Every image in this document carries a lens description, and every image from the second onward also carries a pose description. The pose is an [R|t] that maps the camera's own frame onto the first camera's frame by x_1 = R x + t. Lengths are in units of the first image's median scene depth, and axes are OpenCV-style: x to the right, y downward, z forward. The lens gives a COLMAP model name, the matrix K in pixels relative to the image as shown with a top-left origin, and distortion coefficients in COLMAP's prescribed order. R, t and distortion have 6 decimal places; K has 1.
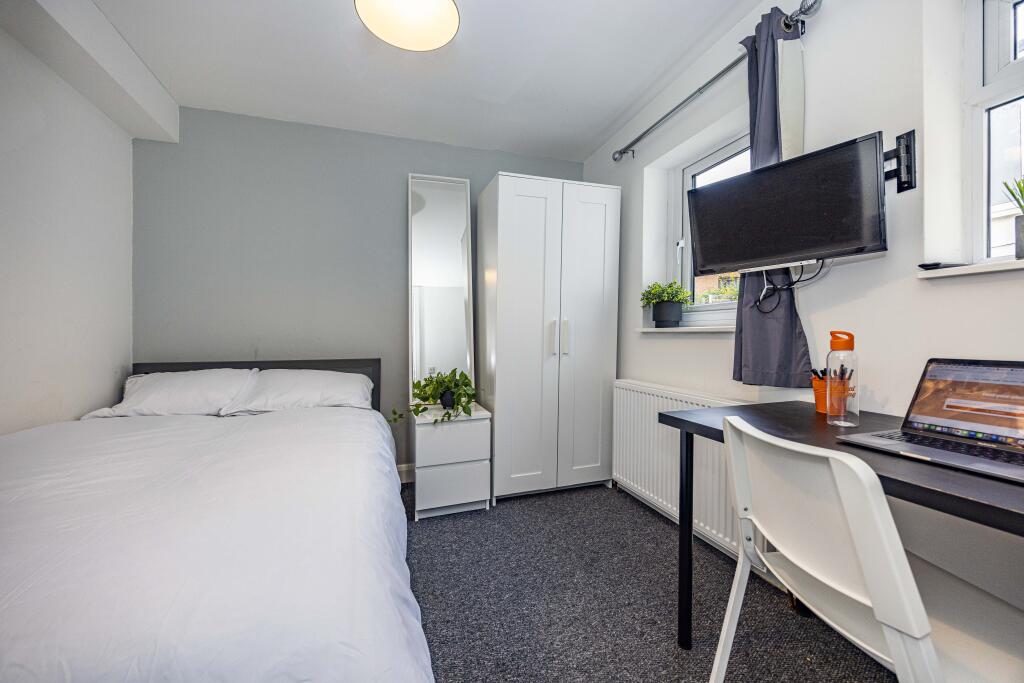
lens RADIAL K [[410.0, 0, 512.4], [0, 410.0, 337.0], [0, 0, 1]] dist [-0.000057, -0.000058]
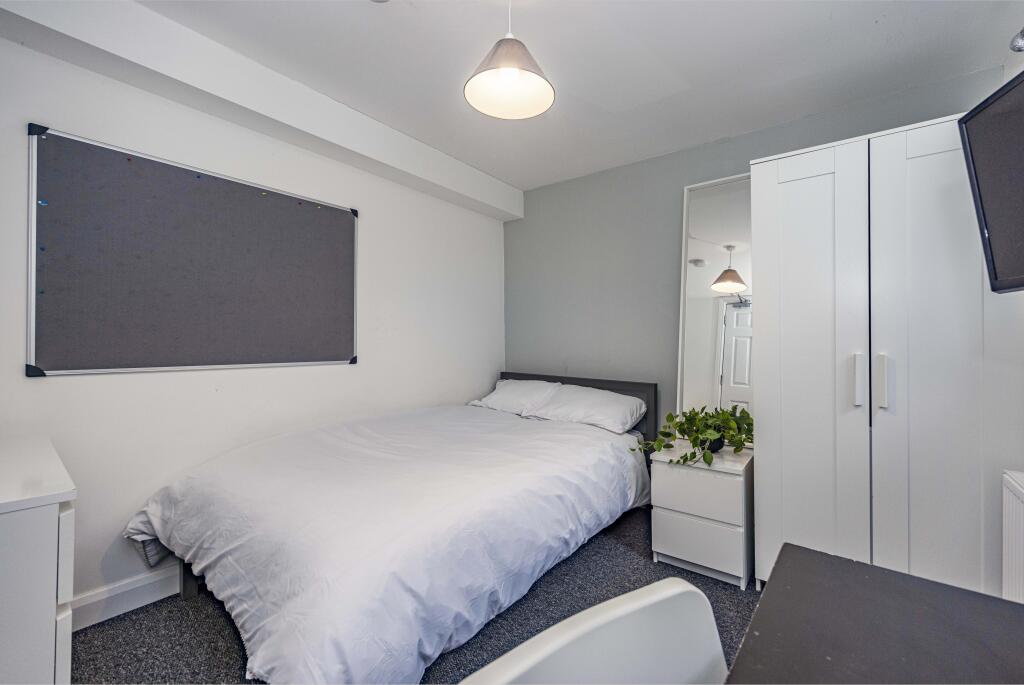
lens RADIAL K [[410.0, 0, 512.4], [0, 410.0, 338.0], [0, 0, 1]] dist [-0.000057, -0.000058]
pose [[0.562571, 0.008137, -0.826709, 0.358281], [-0.012107, 0.999925, 0.001603, -0.064508], [0.826660, 0.009107, 0.562627, 0.190944]]
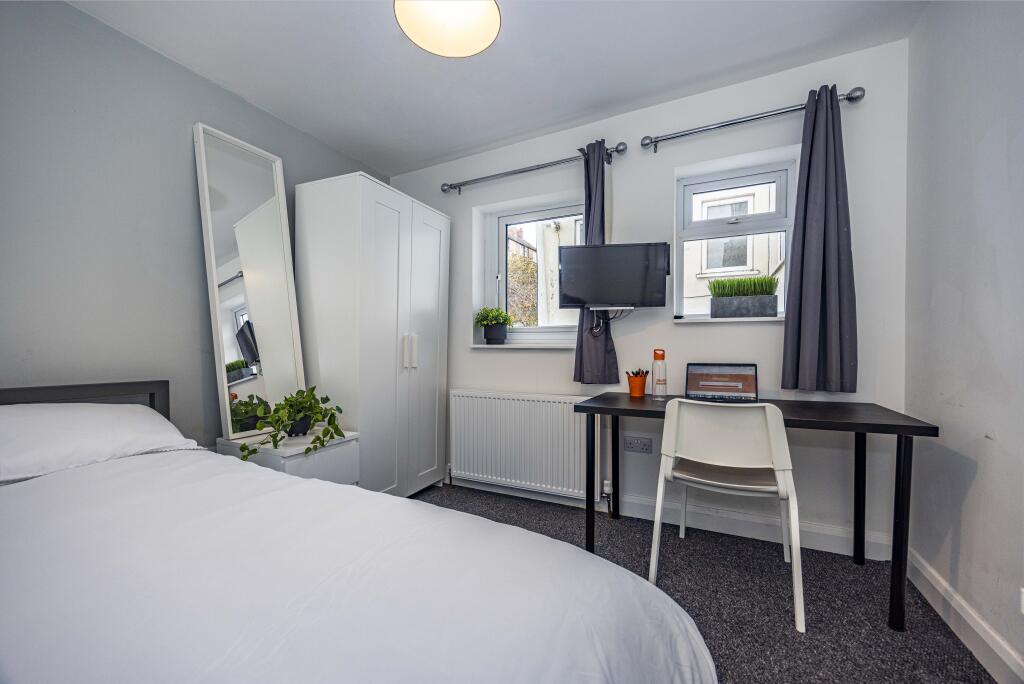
lens RADIAL K [[412.0, 0, 509.9], [0, 412.0, 365.0], [0, 0, 1]] dist [0.000606, 0.000011]
pose [[0.684399, -0.017718, 0.728893, -0.507177], [-0.005991, 0.999534, 0.029922, 0.001873], [-0.729083, -0.024845, 0.683974, 0.115451]]
